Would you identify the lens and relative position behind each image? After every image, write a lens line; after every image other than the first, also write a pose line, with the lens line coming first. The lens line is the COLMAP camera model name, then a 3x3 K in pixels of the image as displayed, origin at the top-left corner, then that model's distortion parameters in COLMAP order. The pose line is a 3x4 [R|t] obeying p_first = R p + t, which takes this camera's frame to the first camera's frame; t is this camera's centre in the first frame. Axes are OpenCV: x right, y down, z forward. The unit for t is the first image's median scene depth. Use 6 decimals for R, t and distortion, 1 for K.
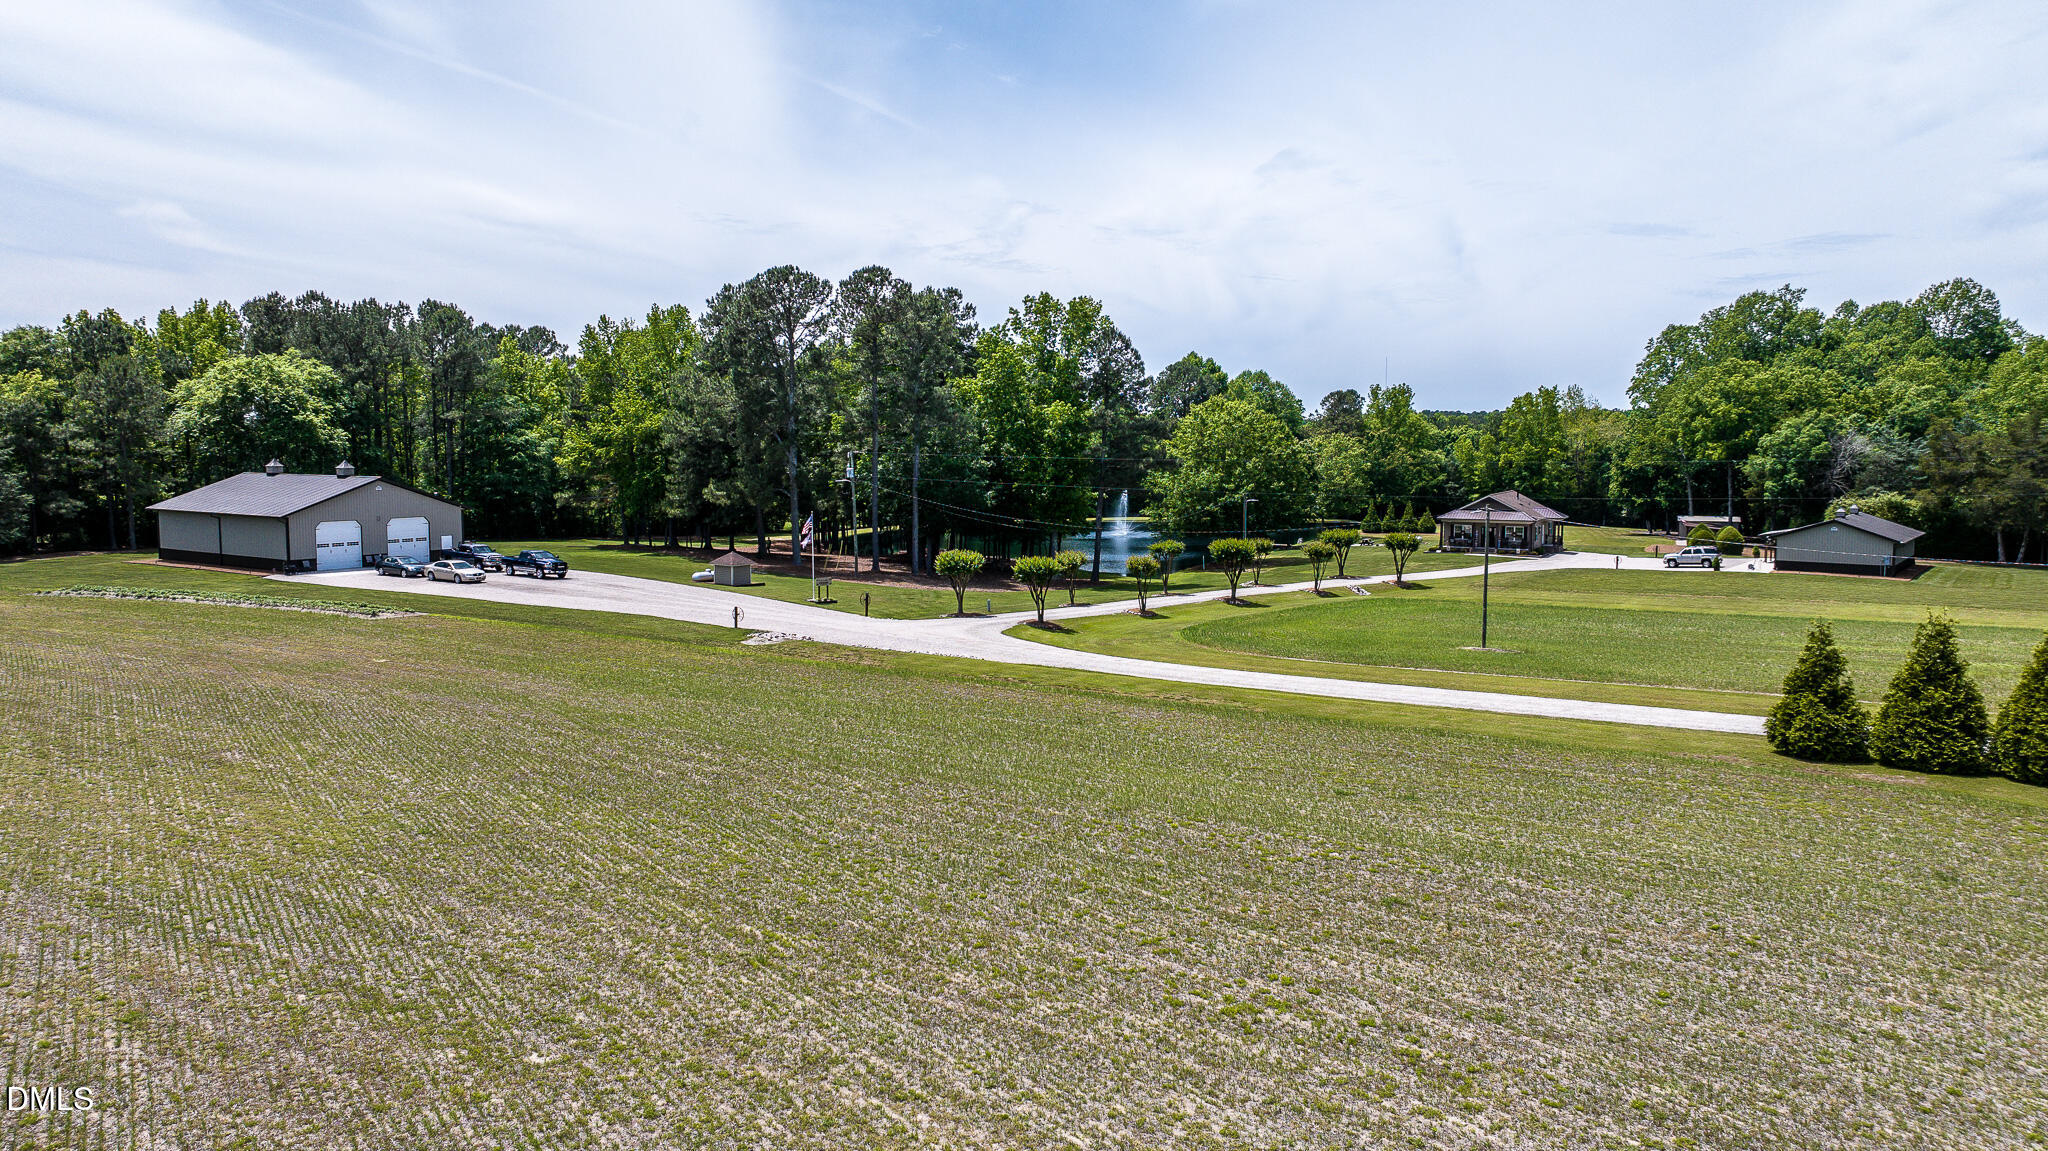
lens RADIAL K [[1443.1, 0, 1032.0], [0, 1443.1, 568.2], [0, 0, 1]] dist [-0.032724, 0.036425]
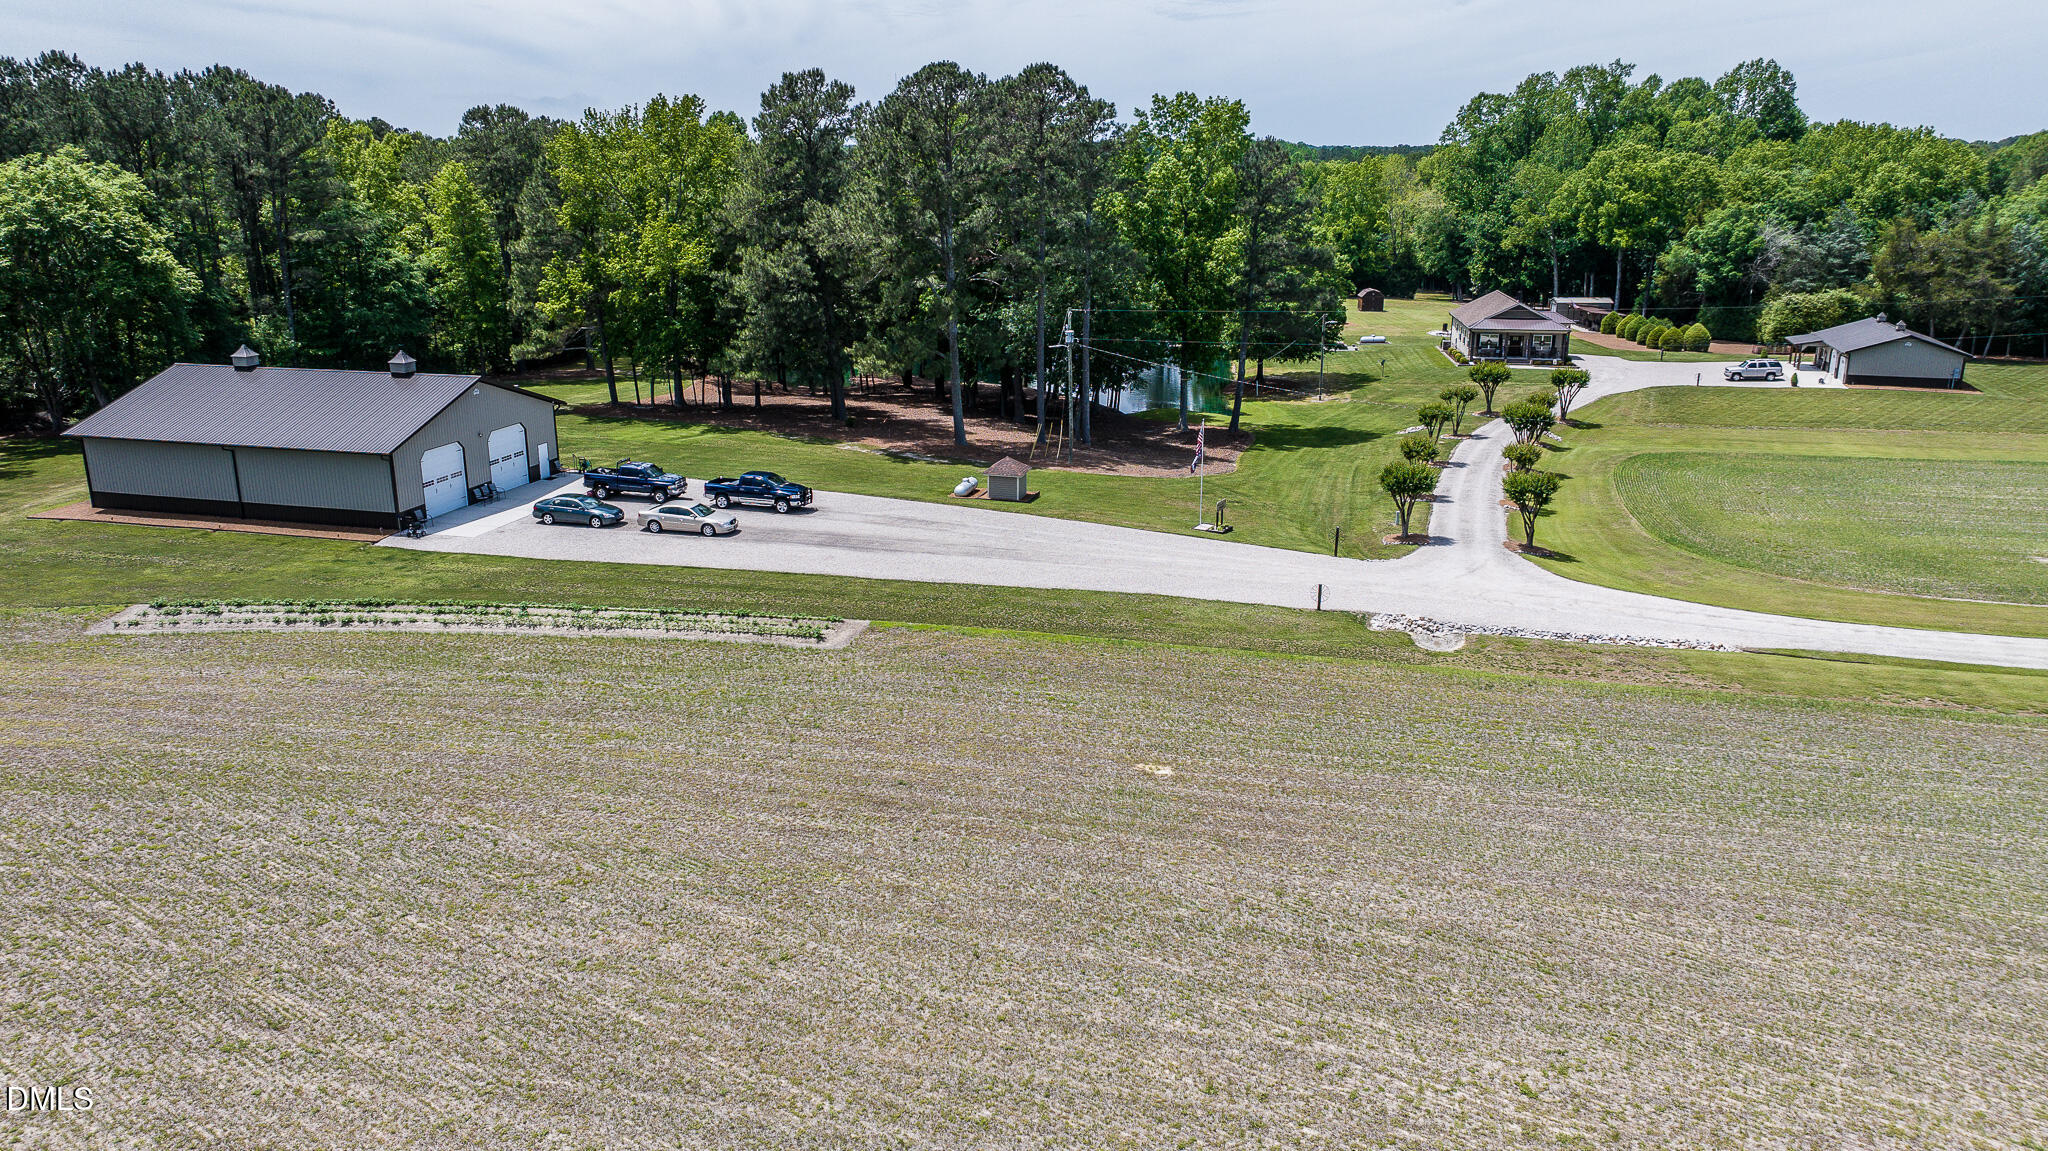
lens RADIAL K [[1443.1, 0, 1045.8], [0, 1443.1, 577.2], [0, 0, 1]] dist [-0.032724, 0.036425]
pose [[0.943272, -0.094304, 0.318345, -0.354375], [0.031671, 0.979999, 0.196466, -0.080407], [-0.330506, -0.175238, 0.927393, 0.198150]]
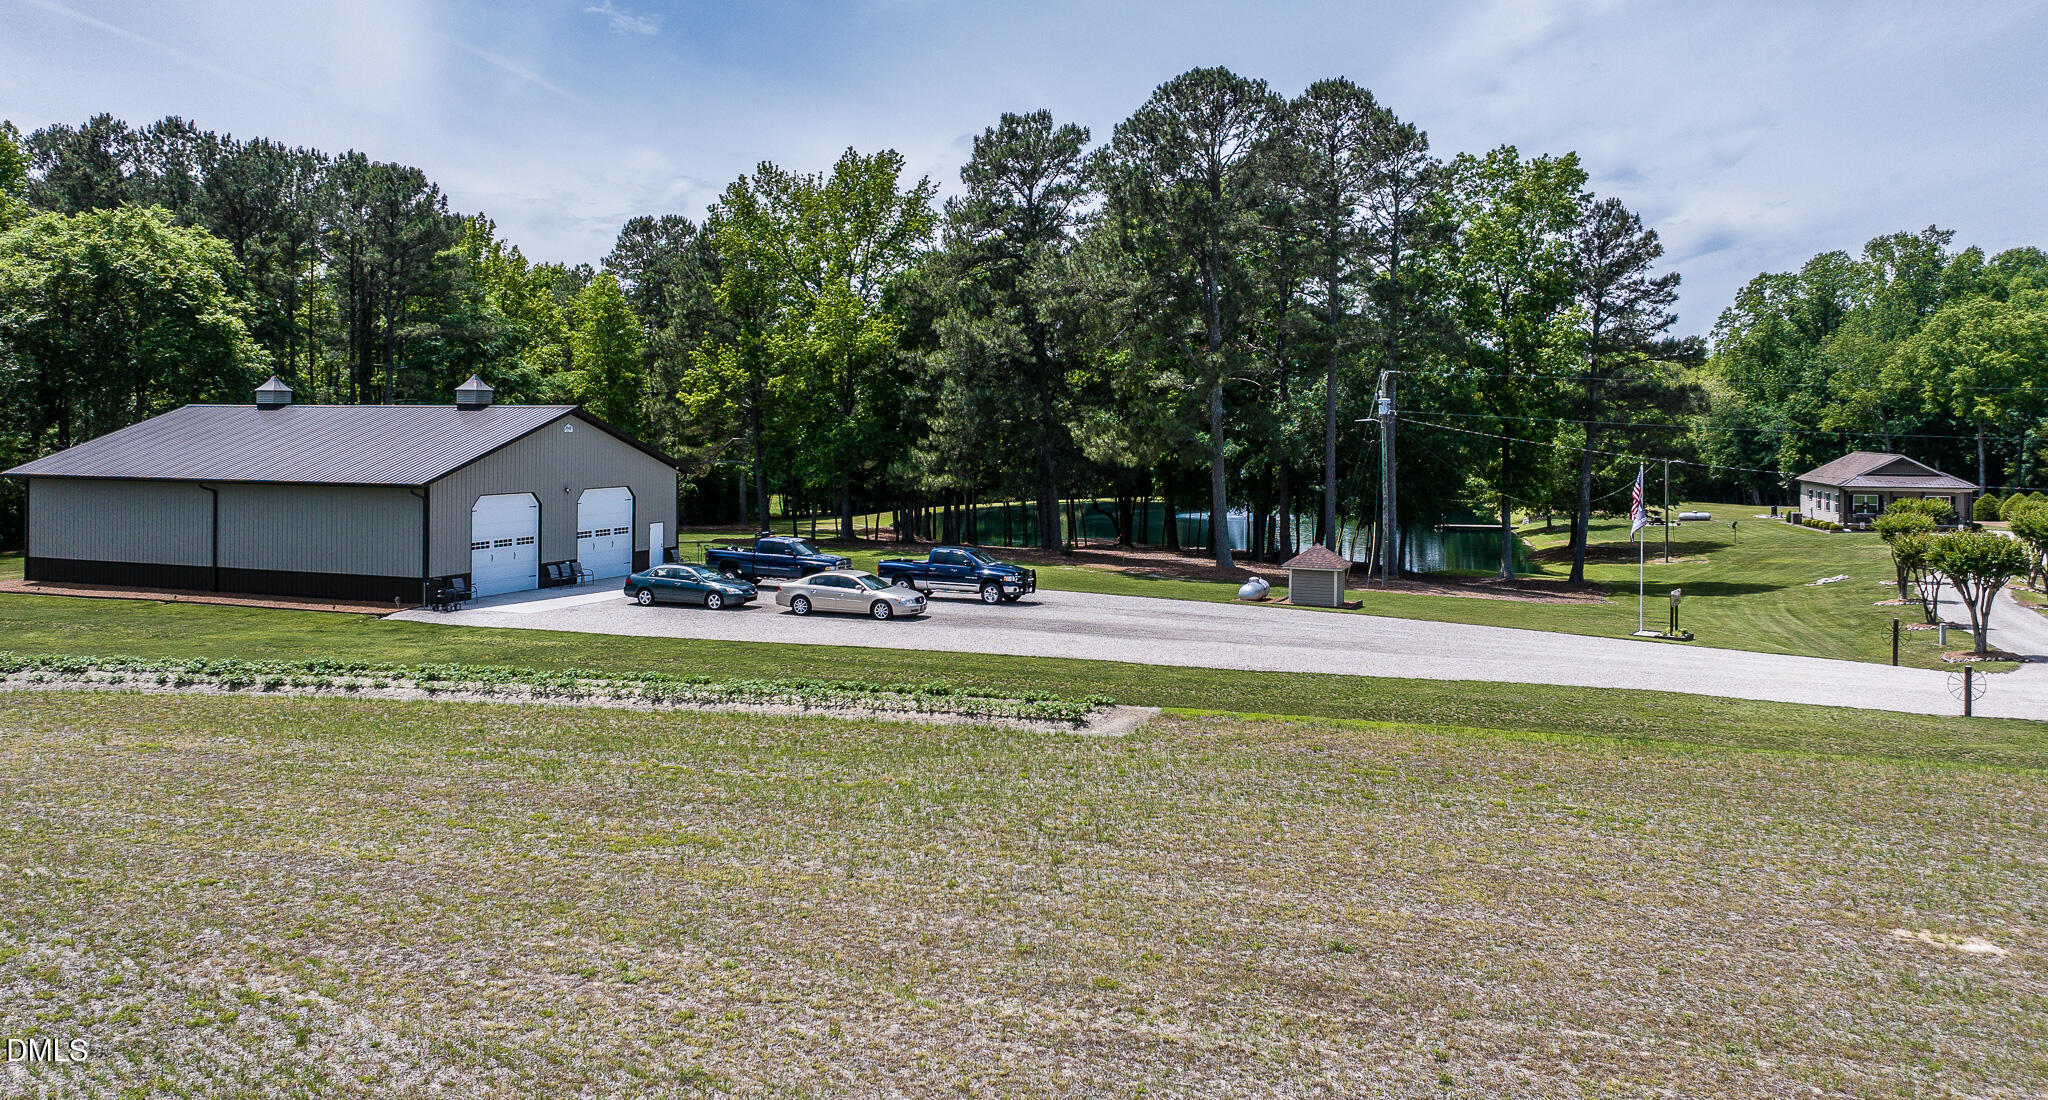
lens RADIAL K [[1525.6, 0, 1084.1], [0, 1525.6, 433.2], [0, 0, 1]] dist [-0.011364, -0.002611]
pose [[0.969913, 0.001019, 0.243448, -0.342506], [0.019061, 0.996604, -0.080112, -0.007095], [-0.242703, 0.082342, 0.966600, 0.371887]]
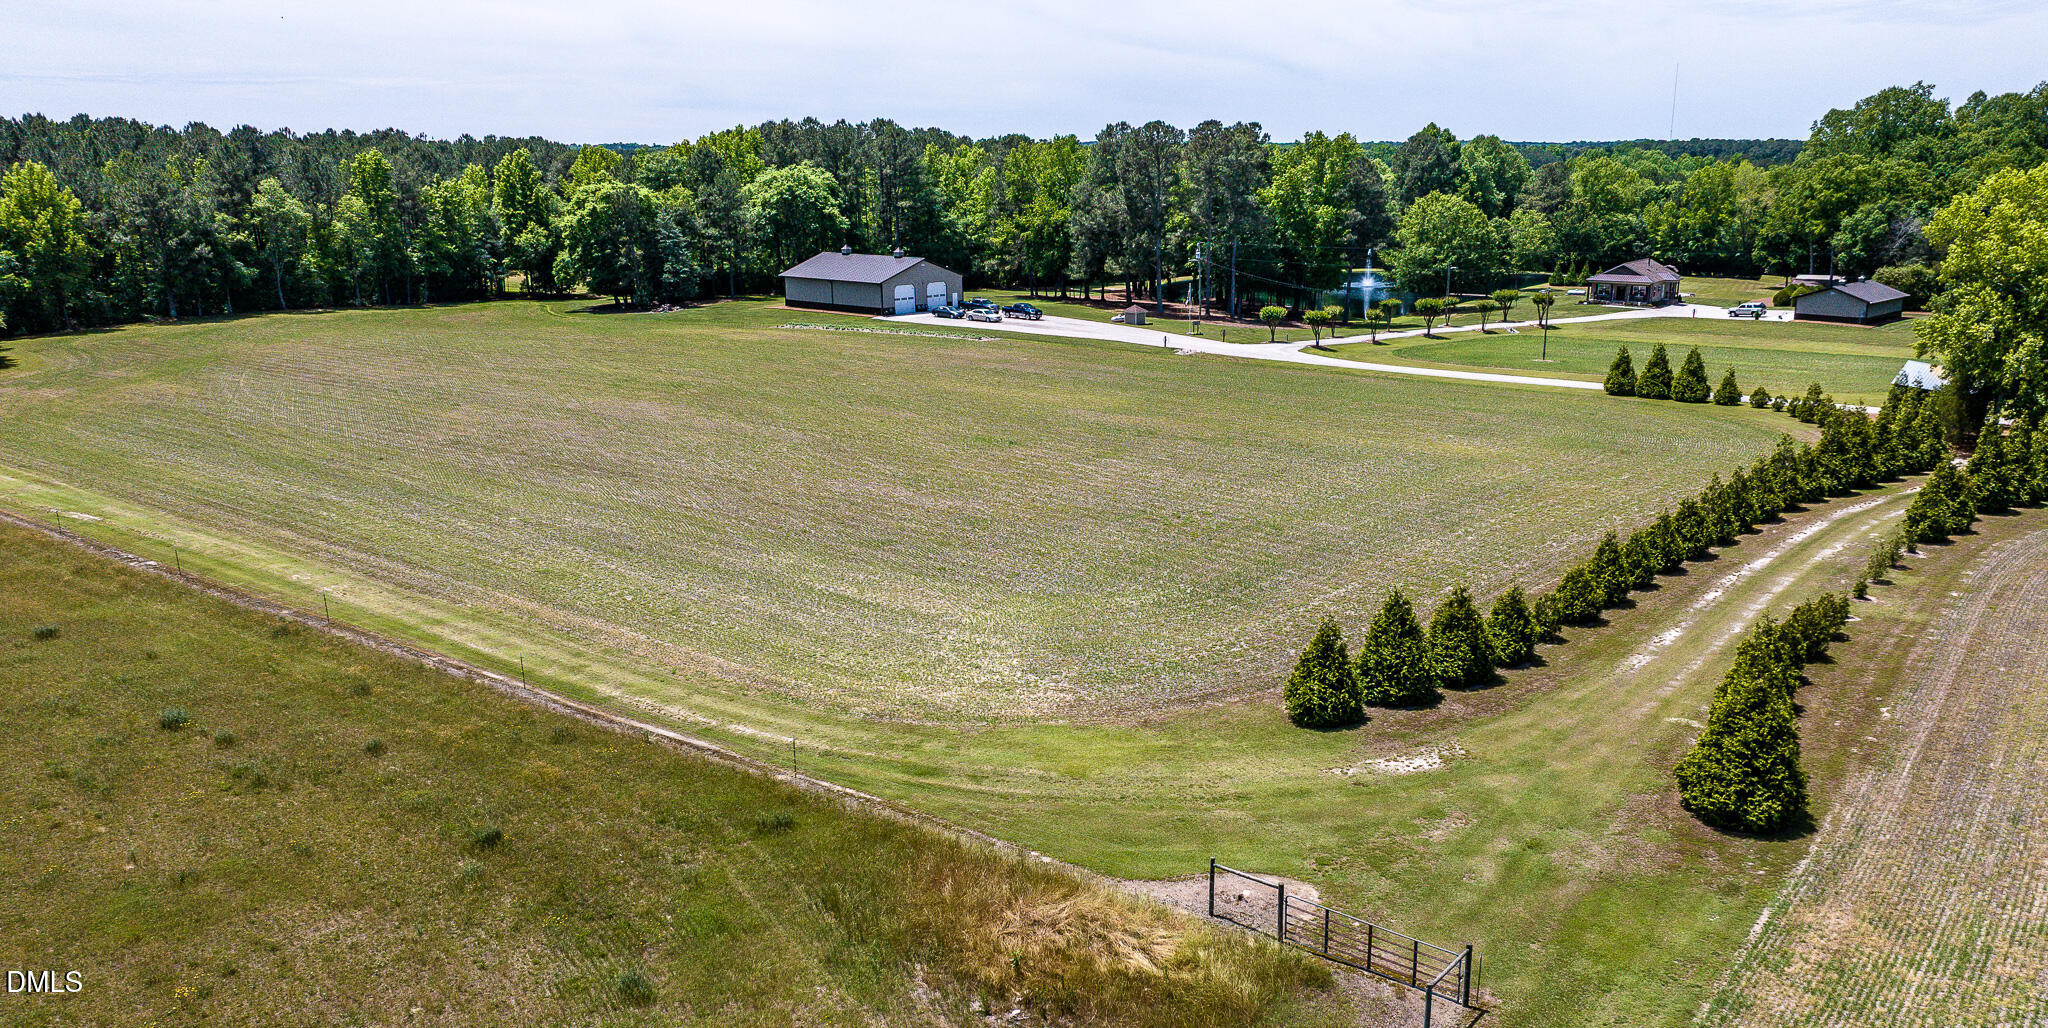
lens RADIAL K [[1544.8, 0, 1115.0], [0, 1544.8, 584.9], [0, 0, 1]] dist [-0.016168, 0.002207]
pose [[0.995280, 0.022938, -0.094292, -0.040024], [-0.005547, 0.983523, 0.180699, -0.012074], [0.096883, -0.179323, 0.979008, -0.696962]]
